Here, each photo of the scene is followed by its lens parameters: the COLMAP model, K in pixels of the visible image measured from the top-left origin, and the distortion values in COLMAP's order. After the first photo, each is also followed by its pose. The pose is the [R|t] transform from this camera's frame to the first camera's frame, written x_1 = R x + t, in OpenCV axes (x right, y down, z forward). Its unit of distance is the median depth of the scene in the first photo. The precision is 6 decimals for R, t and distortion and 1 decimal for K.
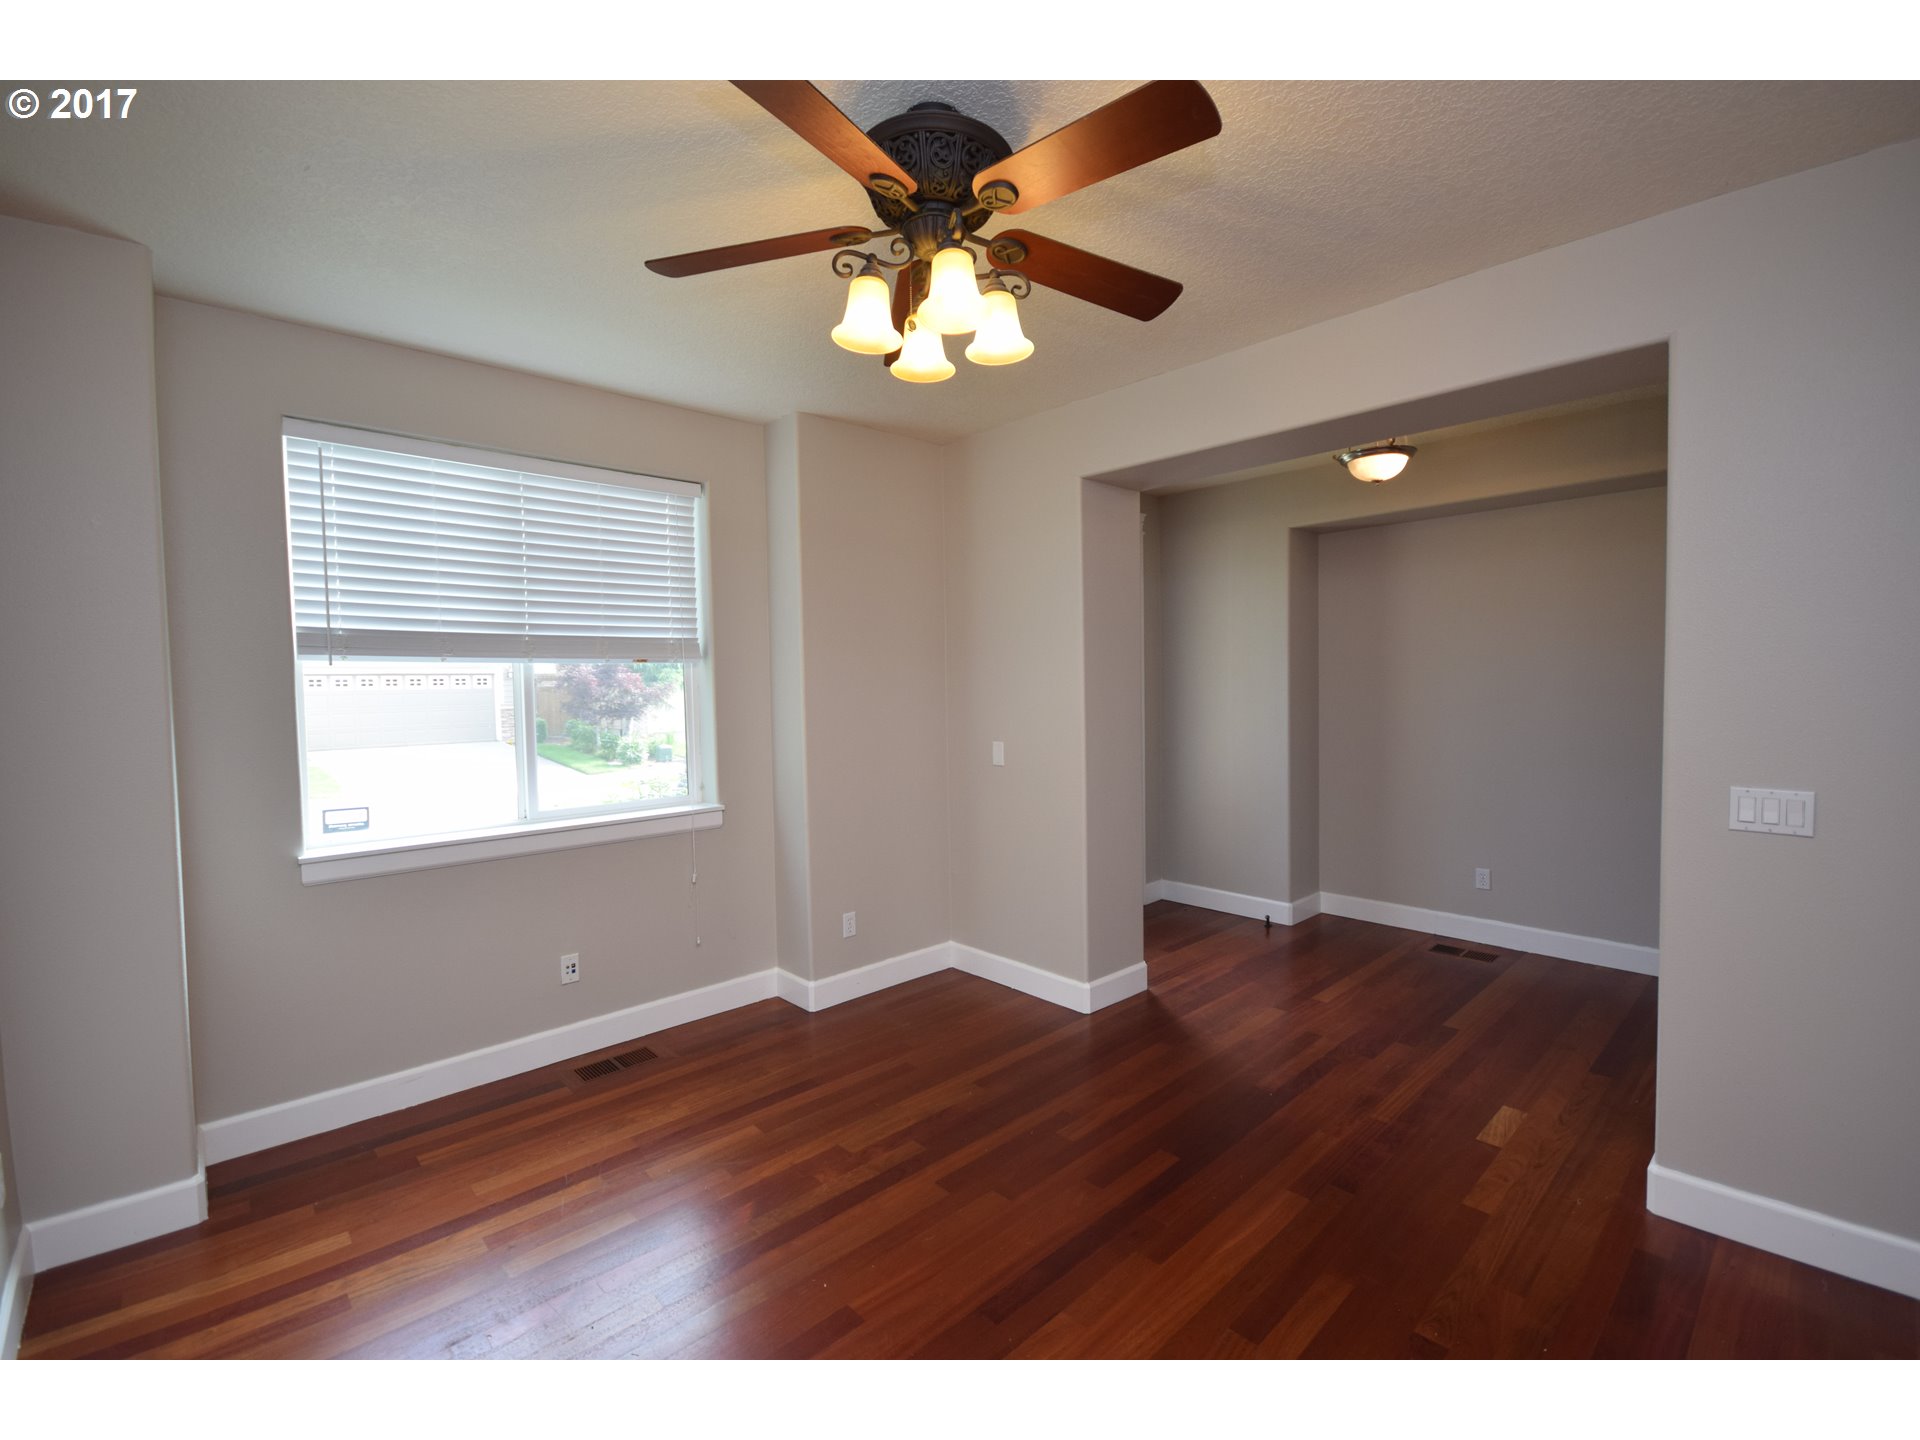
lens RADIAL K [[841.8, 0, 966.1], [0, 841.8, 715.2], [0, 0, 1]] dist [-0.001276, -0.000388]
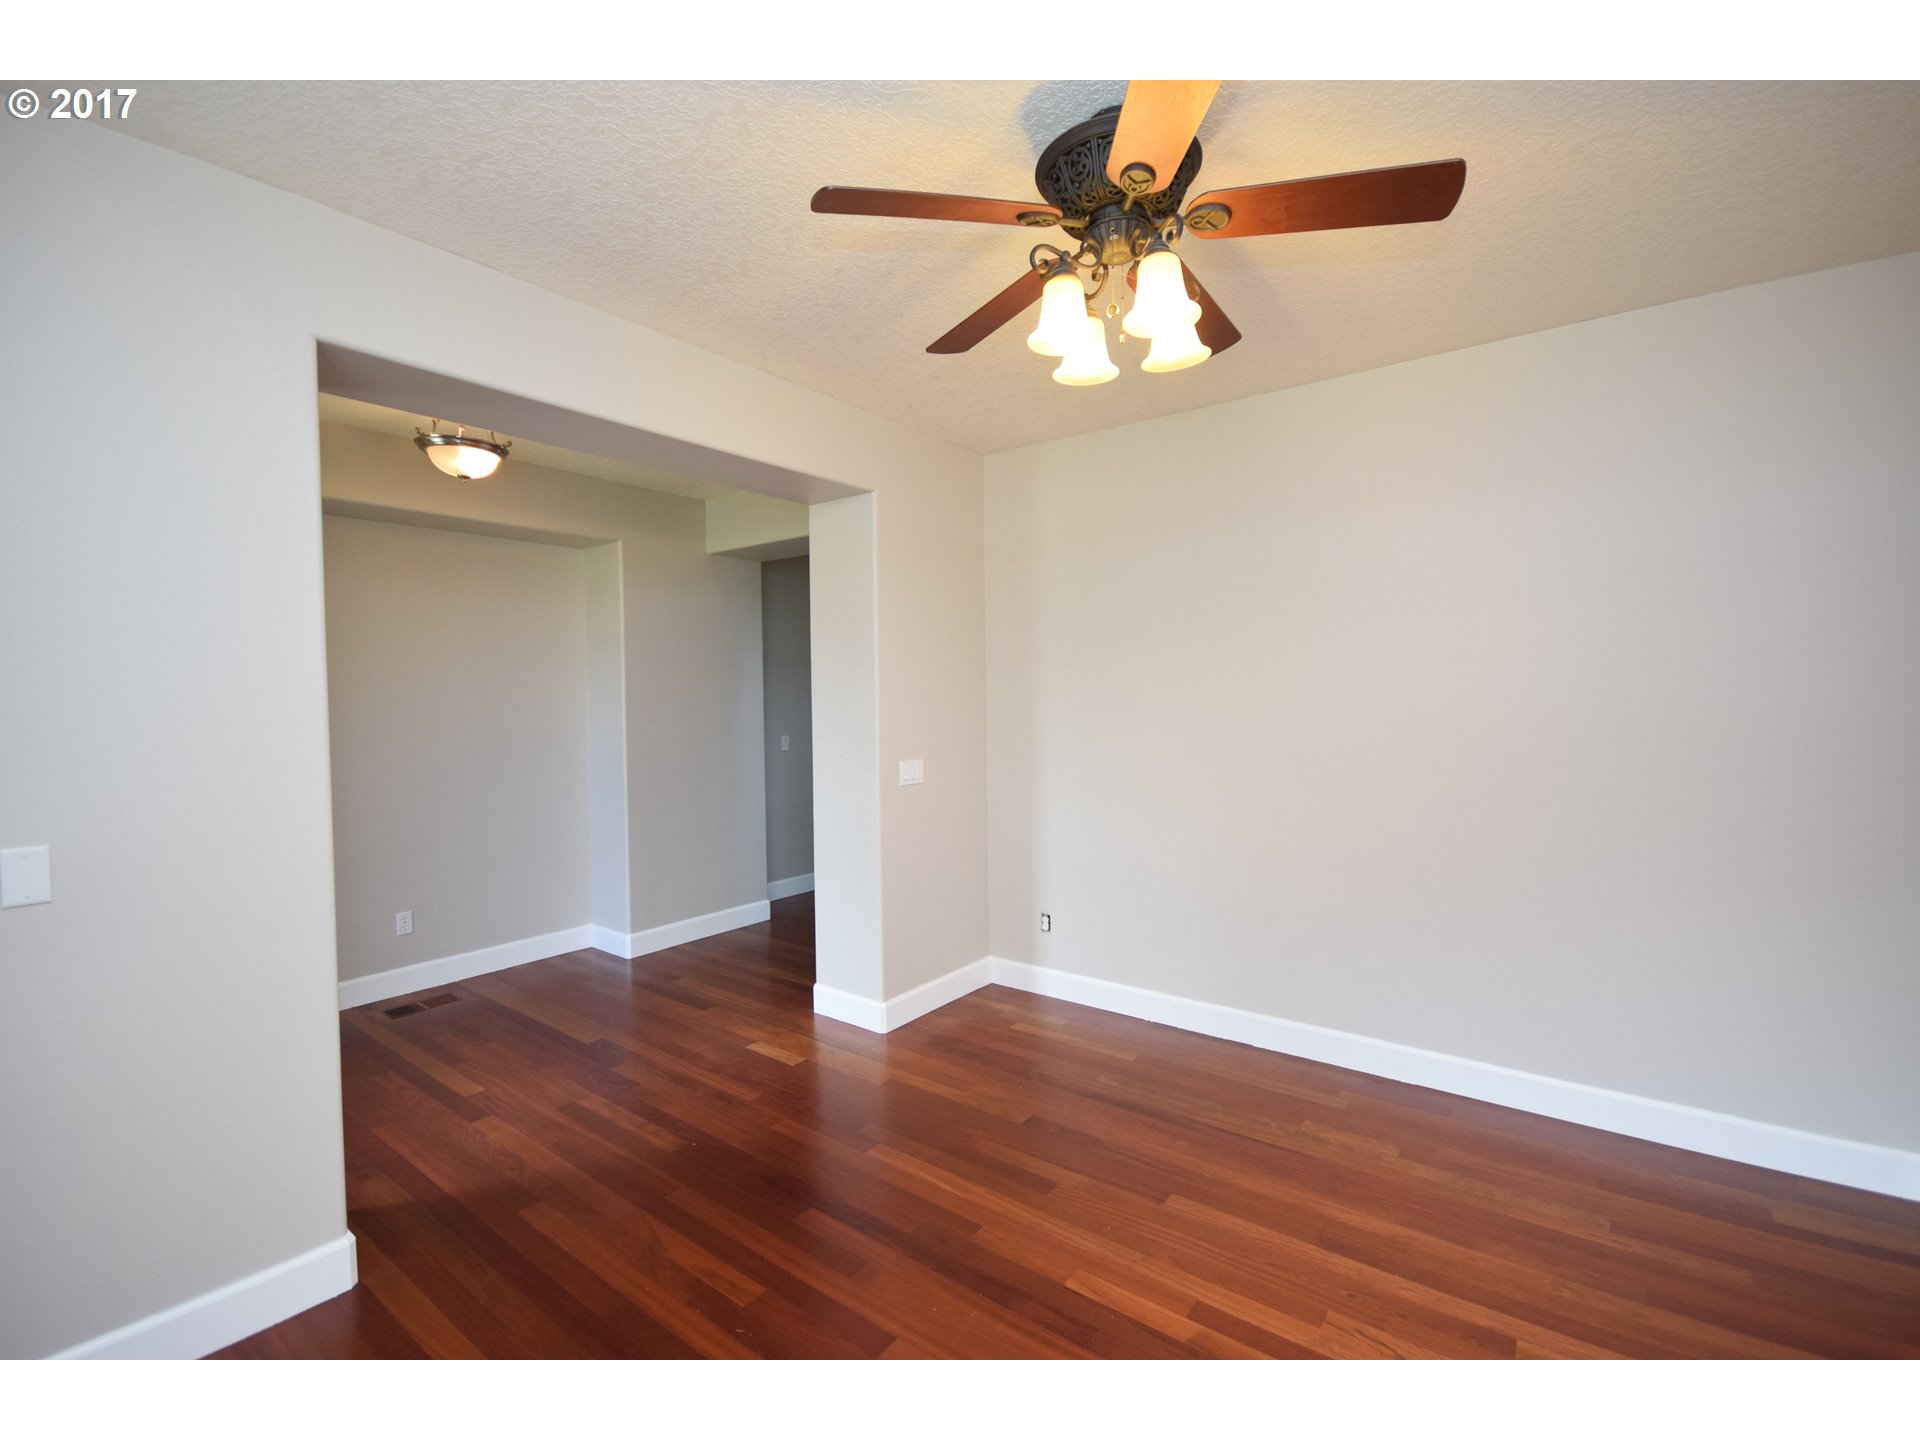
lens RADIAL K [[841.8, 0, 961.2], [0, 841.8, 721.4], [0, 0, 1]] dist [-0.001276, -0.000388]
pose [[-0.164424, -0.013827, 0.986293, -0.460740], [0.052819, 0.998344, 0.022802, -0.016277], [-0.984975, 0.055844, -0.163421, 0.645432]]
